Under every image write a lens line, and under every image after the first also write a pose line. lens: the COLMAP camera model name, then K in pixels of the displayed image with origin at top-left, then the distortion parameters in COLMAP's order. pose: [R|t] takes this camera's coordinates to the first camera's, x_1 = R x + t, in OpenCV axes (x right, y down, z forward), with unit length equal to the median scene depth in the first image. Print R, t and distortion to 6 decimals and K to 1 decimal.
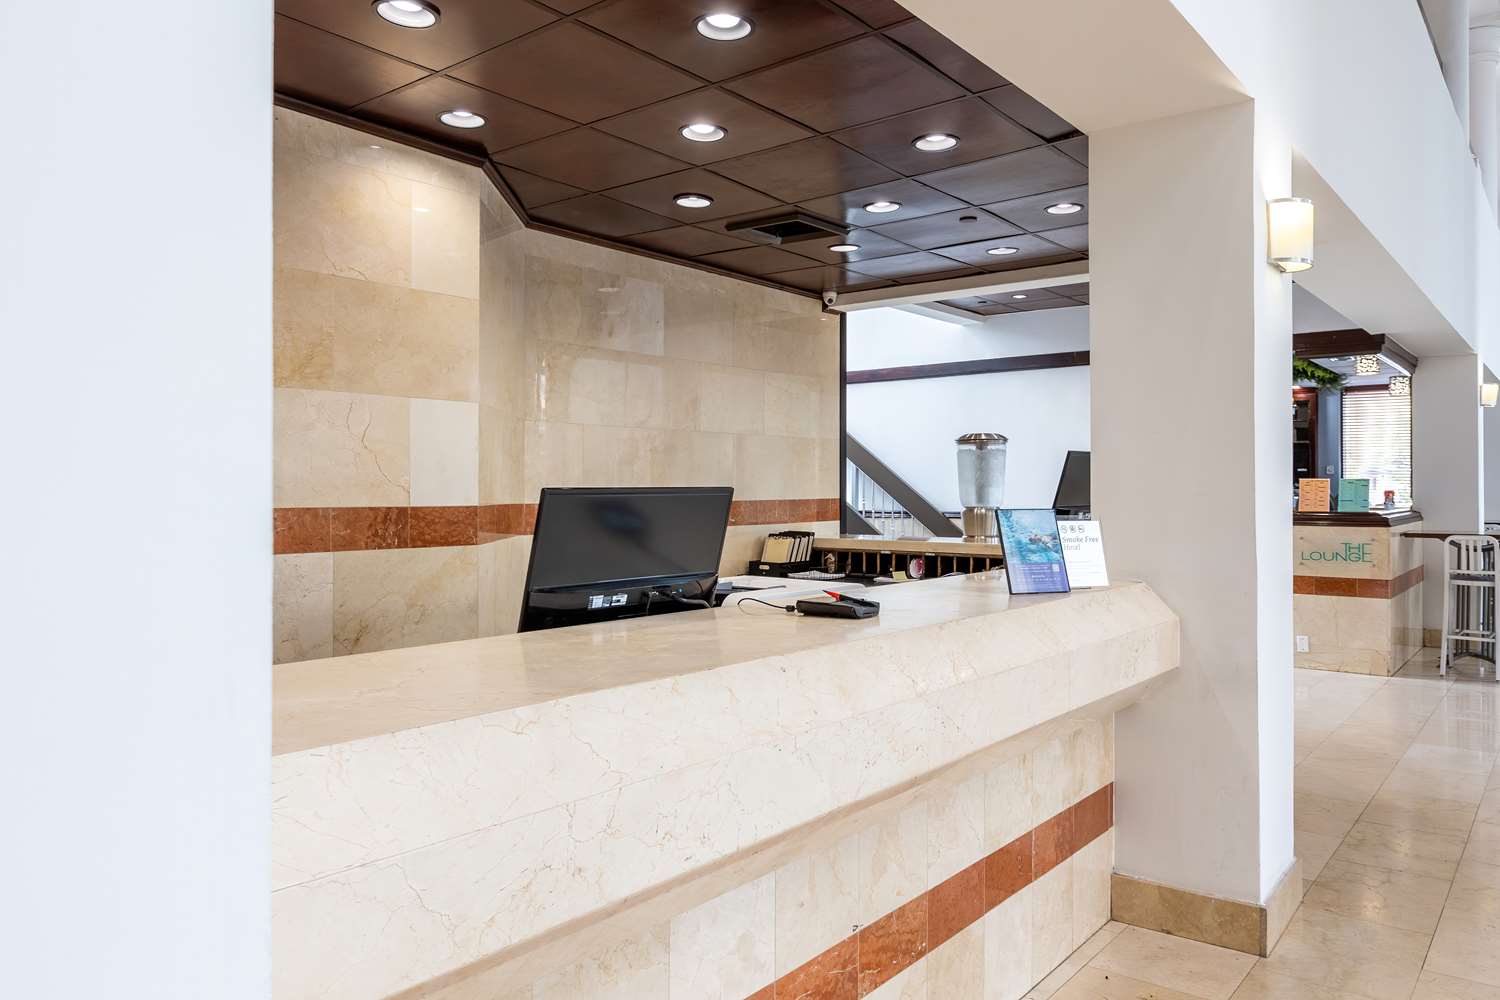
lens RADIAL K [[1049.2, 0, 746.8], [0, 1049.2, 487.3], [0, 0, 1]] dist [-0.001946, -0.007021]
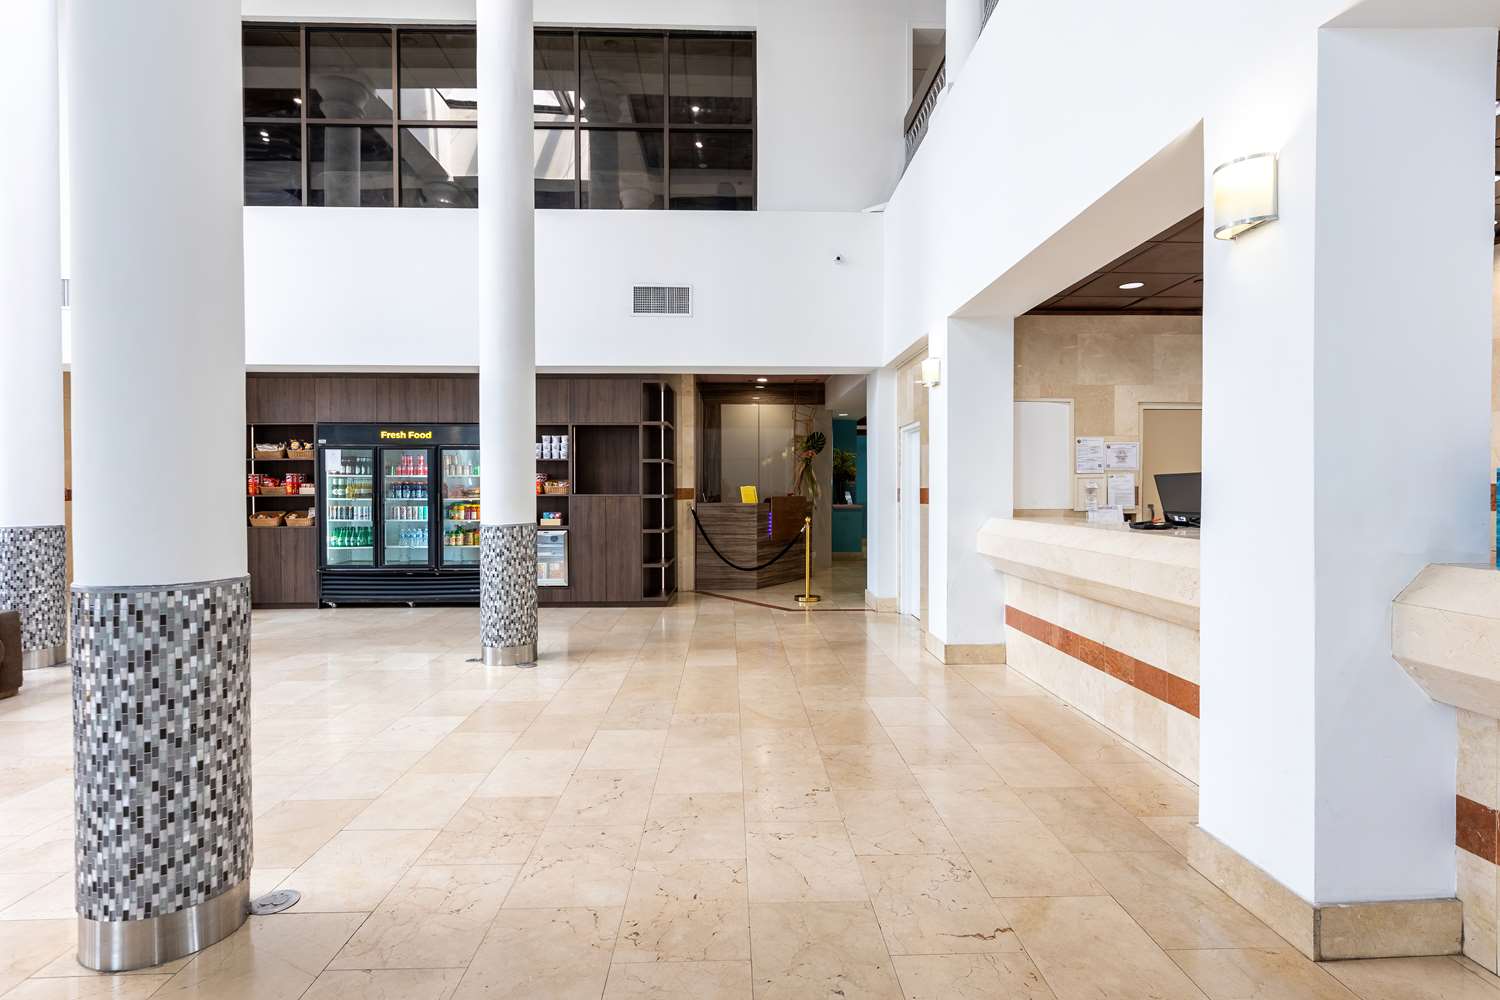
lens RADIAL K [[772.9, 0, 752.6], [0, 772.9, 498.8], [0, 0, 1]] dist [0.003014, 0.000566]
pose [[-0.755707, 0.007151, -0.654870, 0.746826], [0.003207, 0.999969, 0.007219, 0.017692], [0.654902, 0.003355, -0.755707, 0.697558]]
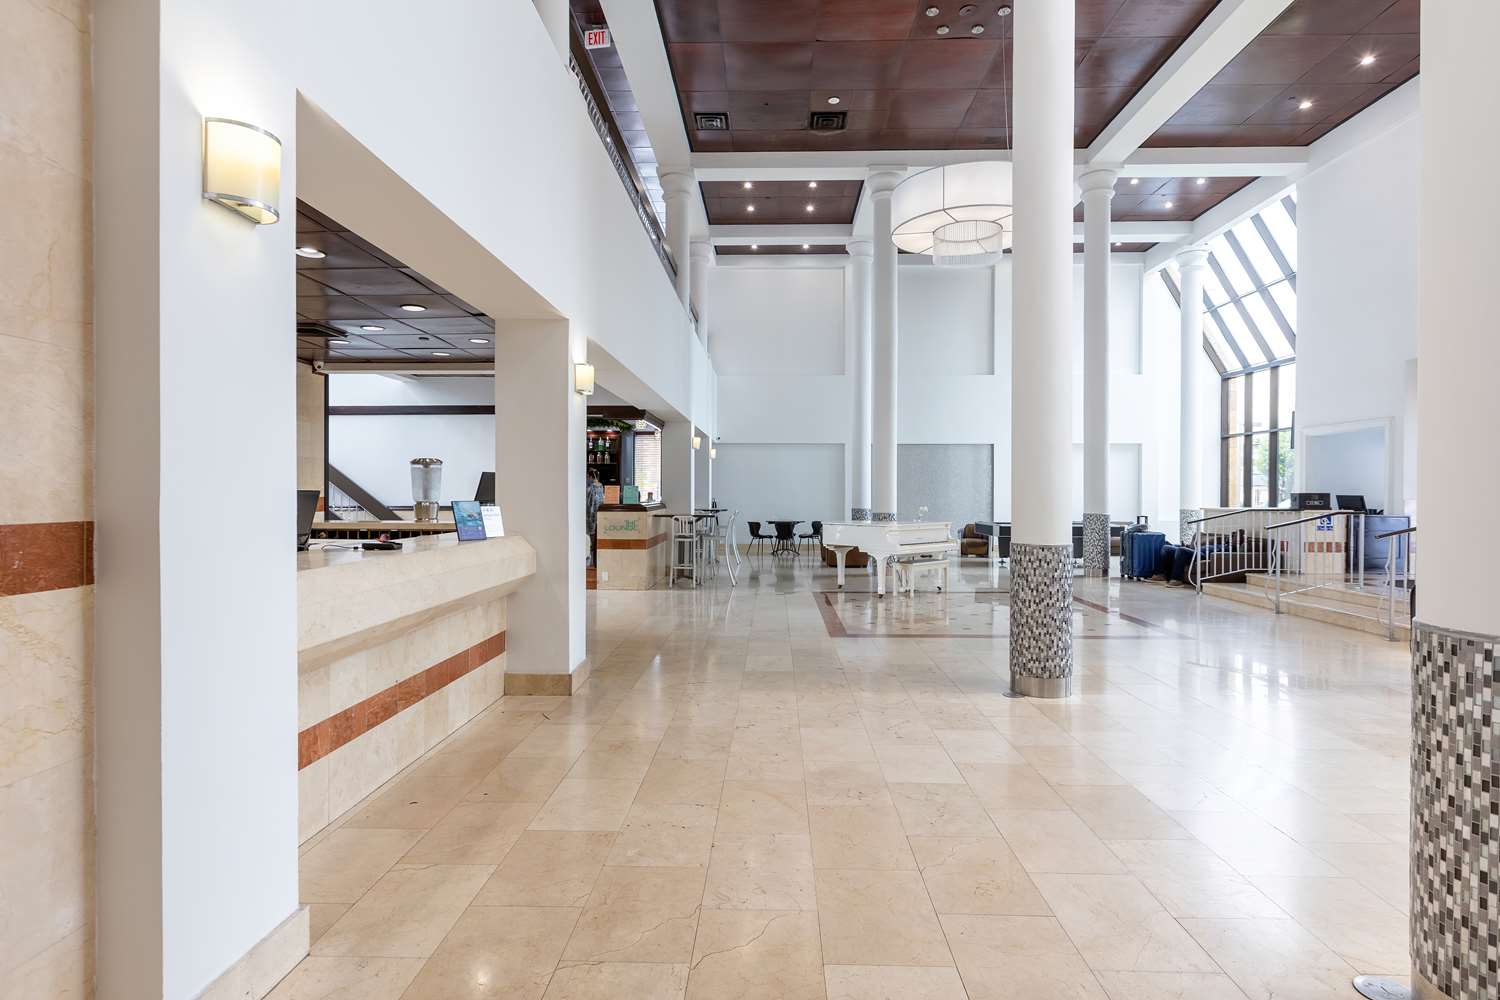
lens RADIAL K [[768.2, 0, 754.2], [0, 768.2, 491.5], [0, 0, 1]] dist [-0.000951, -0.000022]
pose [[0.791769, 0.002705, 0.610814, -0.114375], [-0.004376, 0.999990, 0.001244, -0.001547], [-0.610804, -0.003658, 0.791773, -0.304262]]
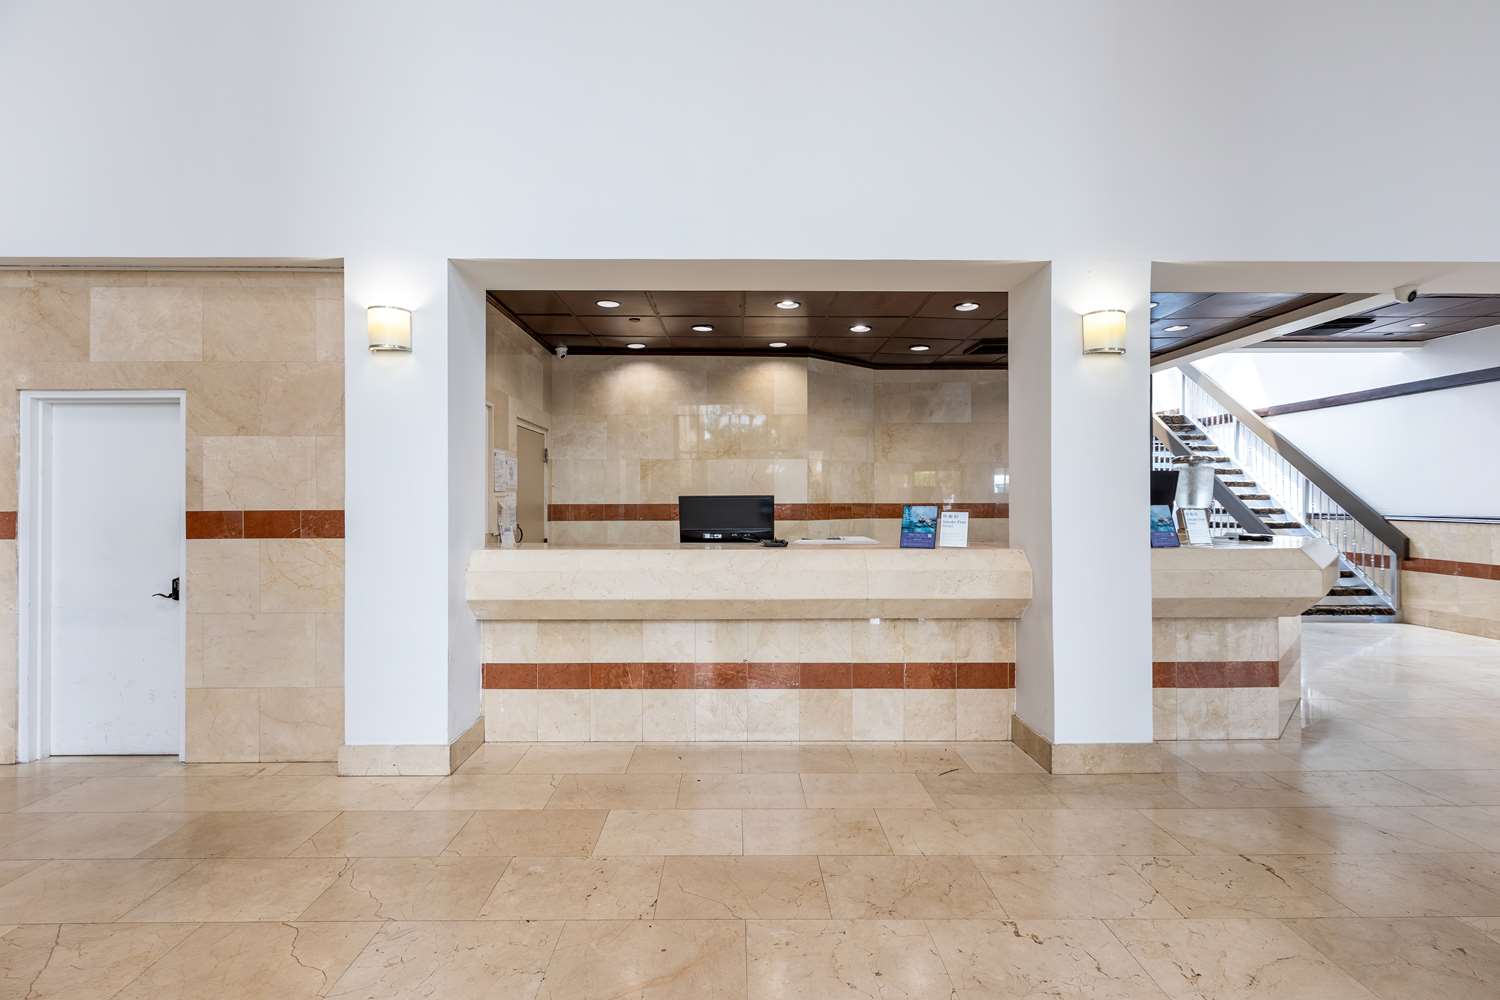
lens RADIAL K [[674.6, 0, 747.9], [0, 674.6, 490.8], [0, 0, 1]] dist [0.005404, -0.002821]
pose [[0.644684, -0.009486, -0.764390, 0.529440], [0.003899, 0.999951, -0.009121, 0.001528], [0.764439, 0.002899, 0.644690, -0.037790]]
